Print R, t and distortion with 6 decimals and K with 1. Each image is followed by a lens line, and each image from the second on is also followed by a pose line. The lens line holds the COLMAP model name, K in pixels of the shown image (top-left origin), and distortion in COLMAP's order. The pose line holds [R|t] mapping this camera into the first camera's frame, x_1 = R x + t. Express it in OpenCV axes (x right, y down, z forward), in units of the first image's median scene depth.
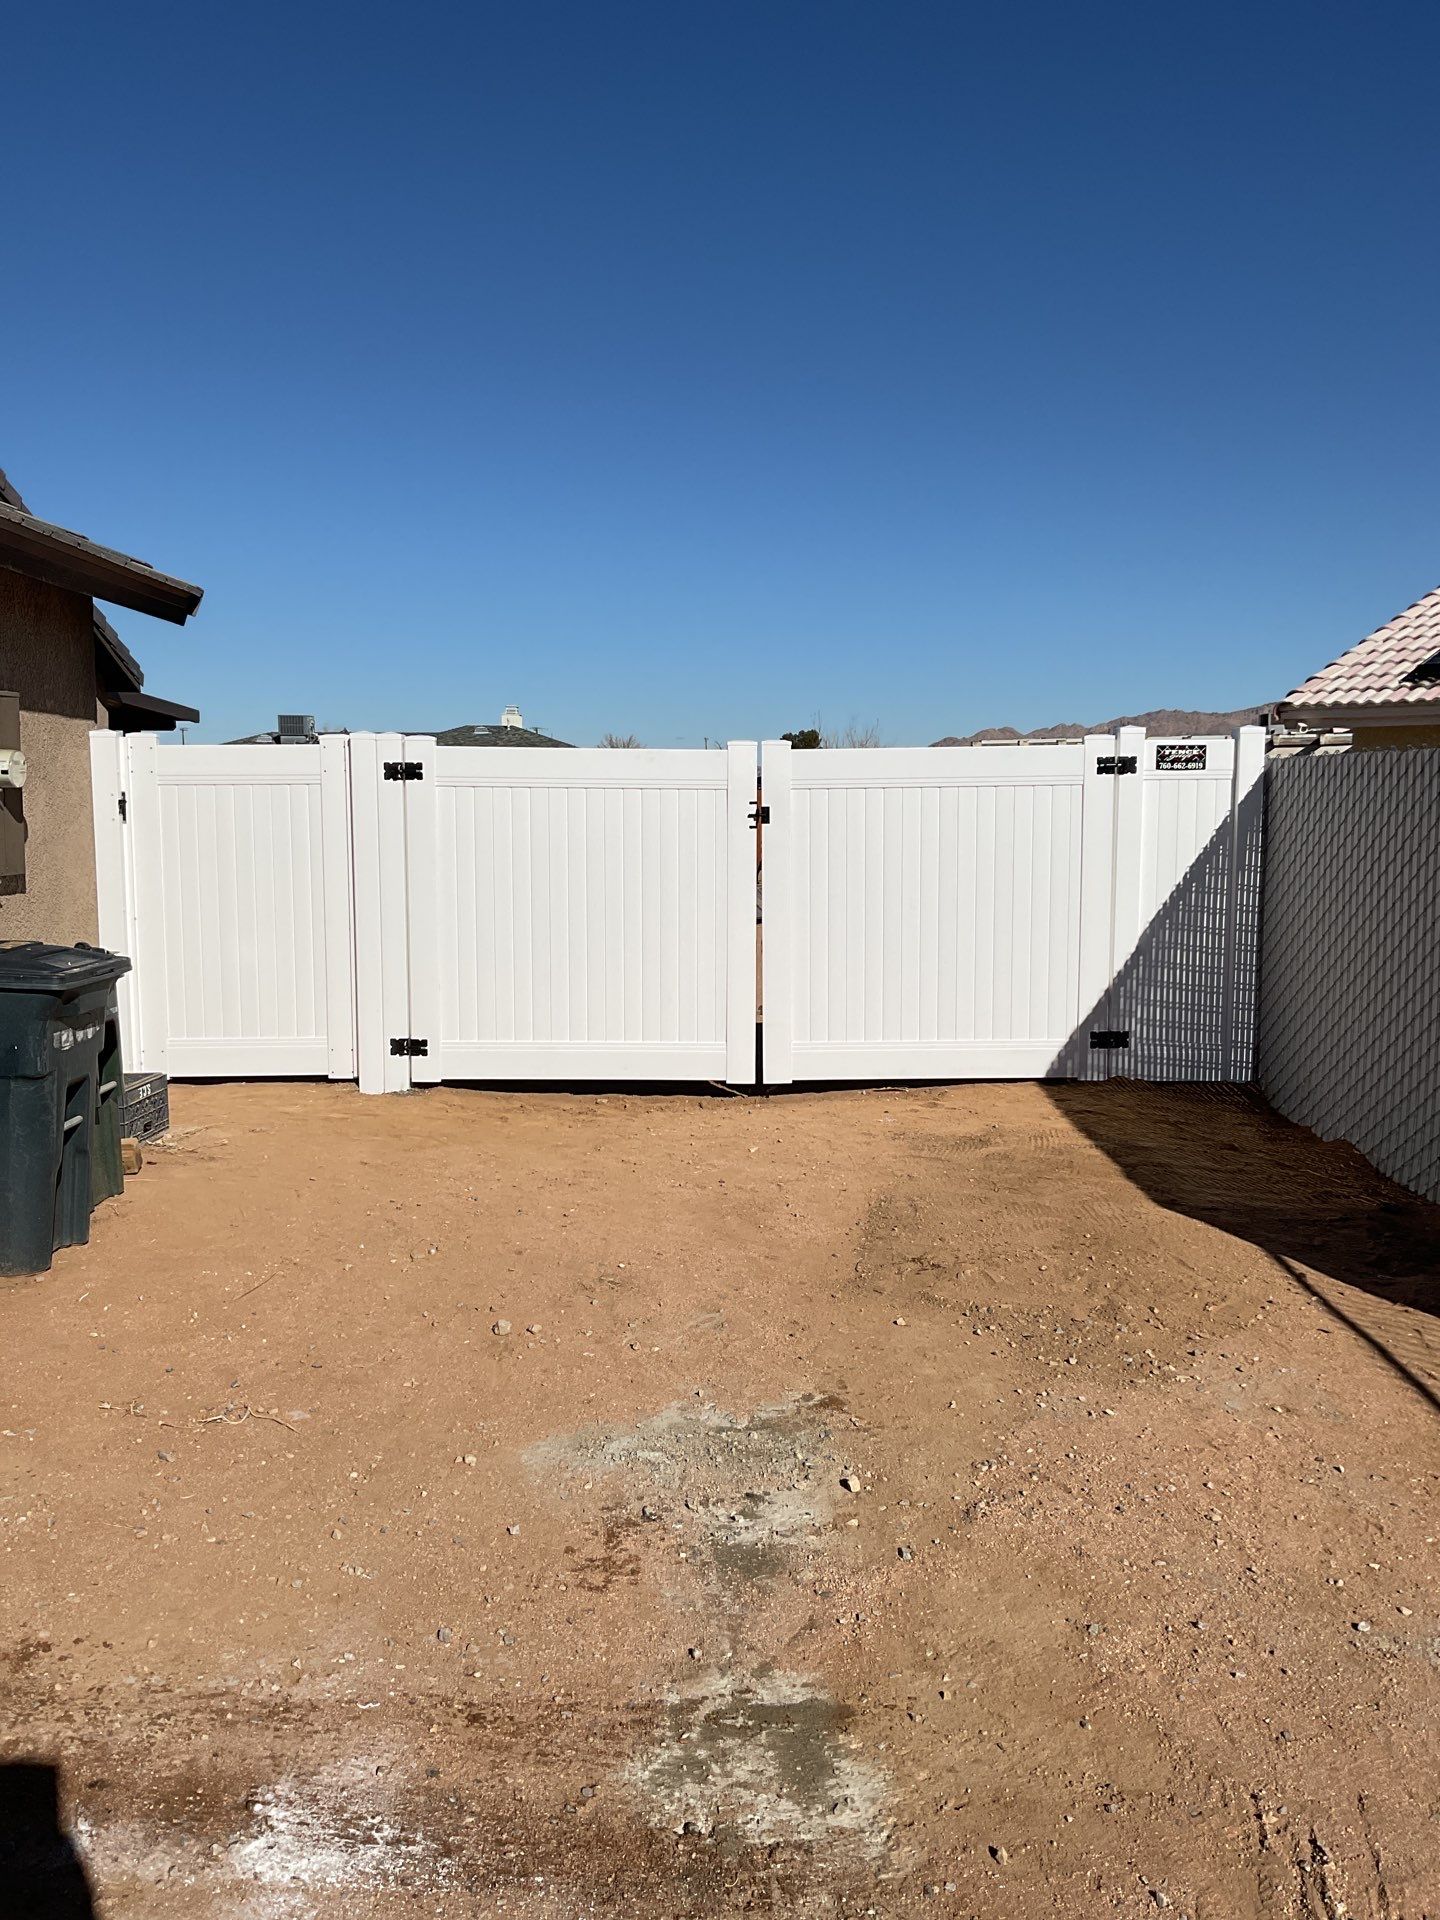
lens RADIAL K [[1631.3, 0, 736.0], [0, 1631.3, 961.7], [0, 0, 1]] dist [0.072450, -0.069023]
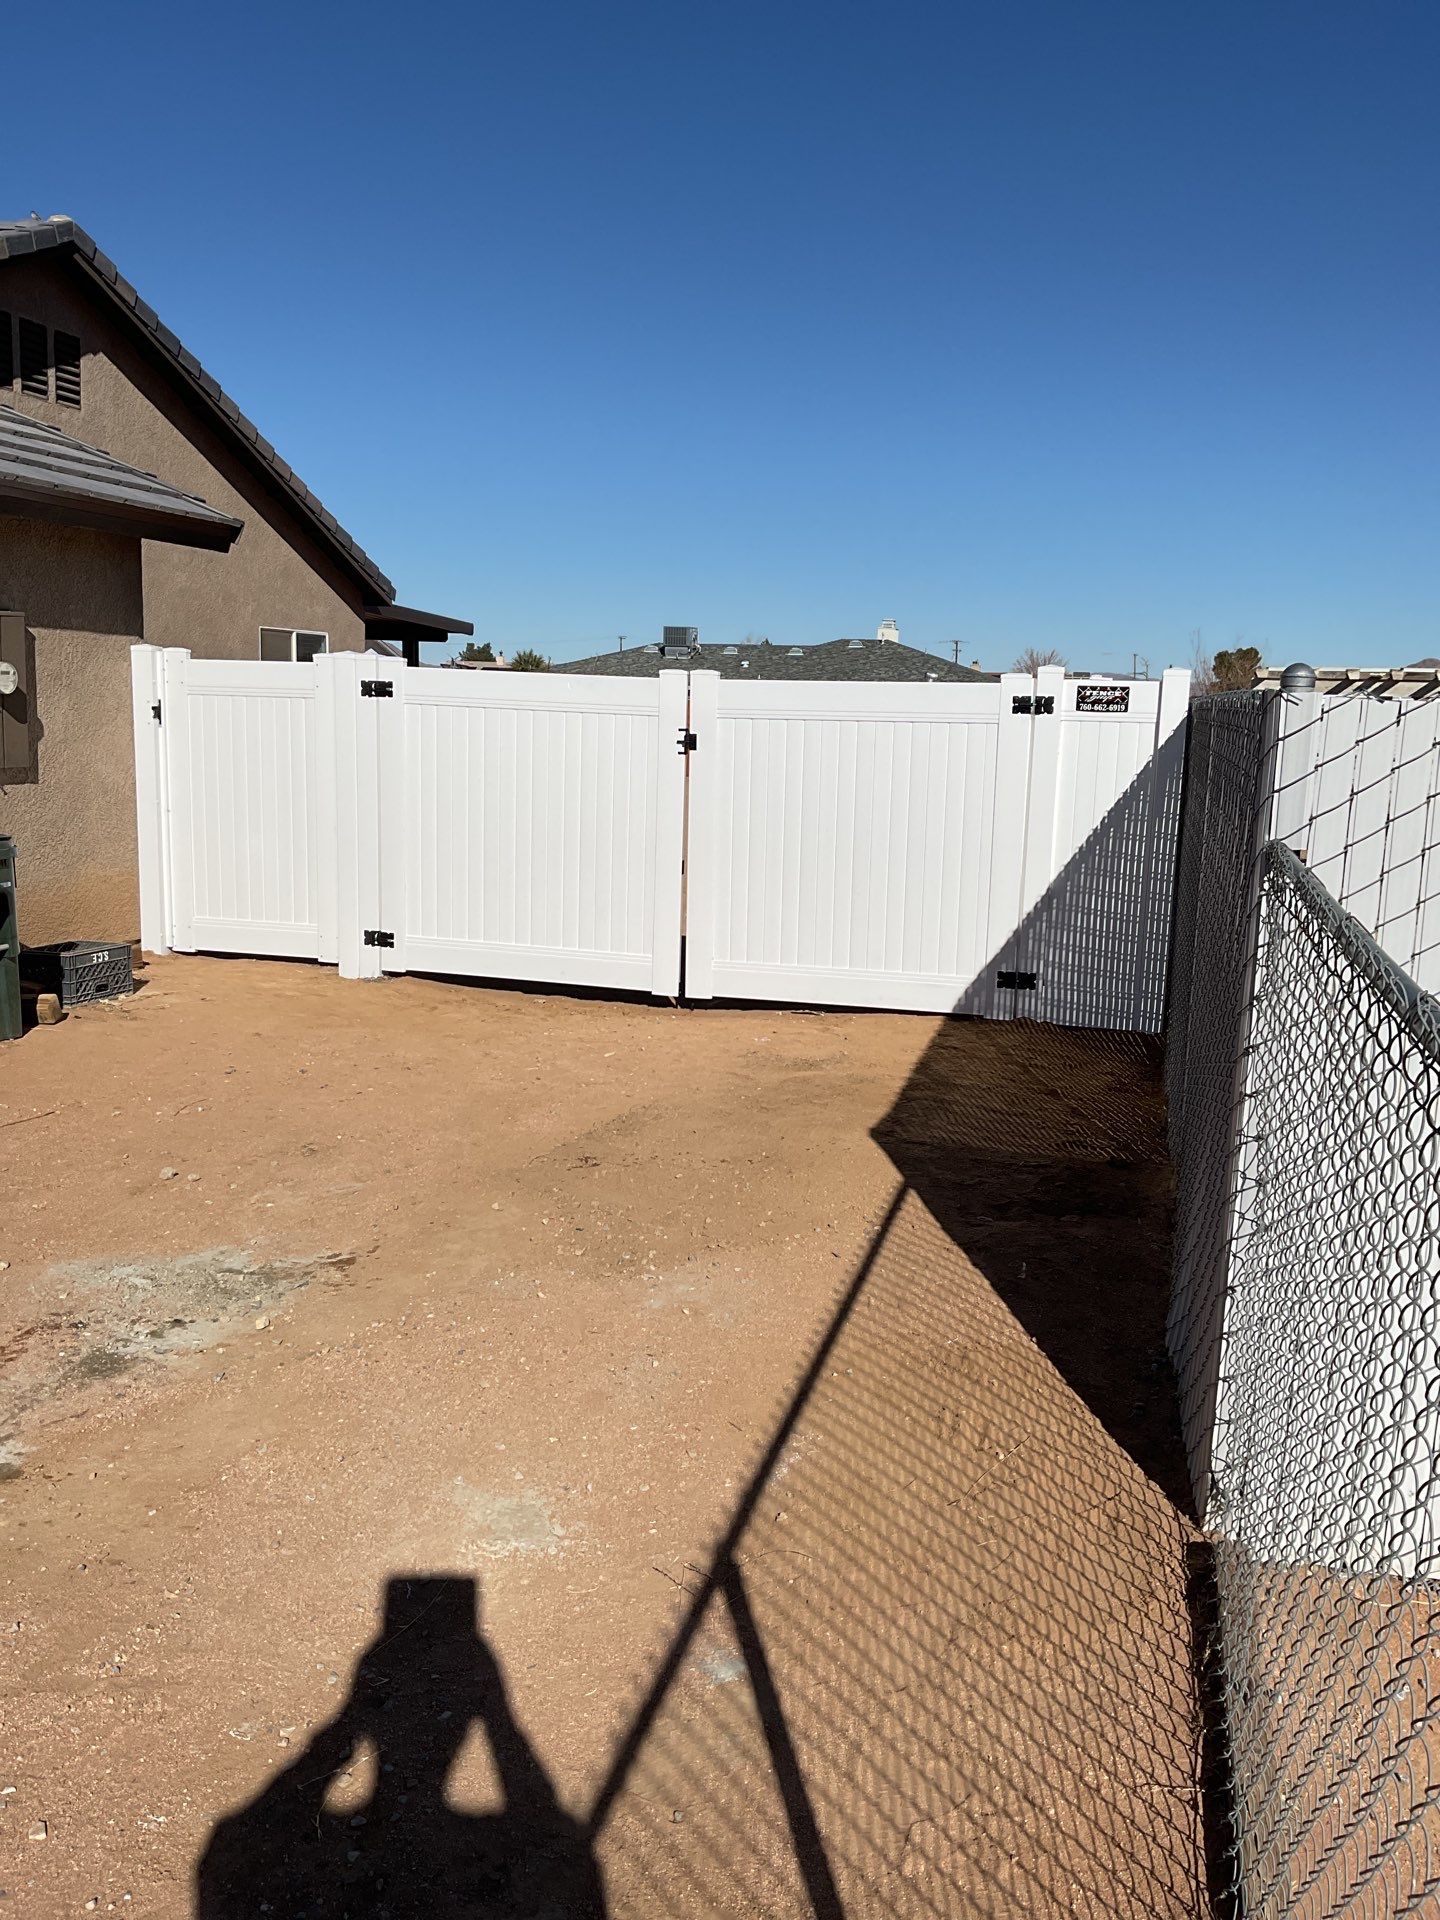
lens RADIAL K [[1631.3, 0, 713.9], [0, 1631.3, 968.9], [0, 0, 1]] dist [0.072450, -0.069023]
pose [[0.962395, 0.074802, -0.261153, 0.312560], [-0.060100, 0.996148, 0.063849, -0.012304], [0.264923, -0.045753, 0.963184, -0.013265]]
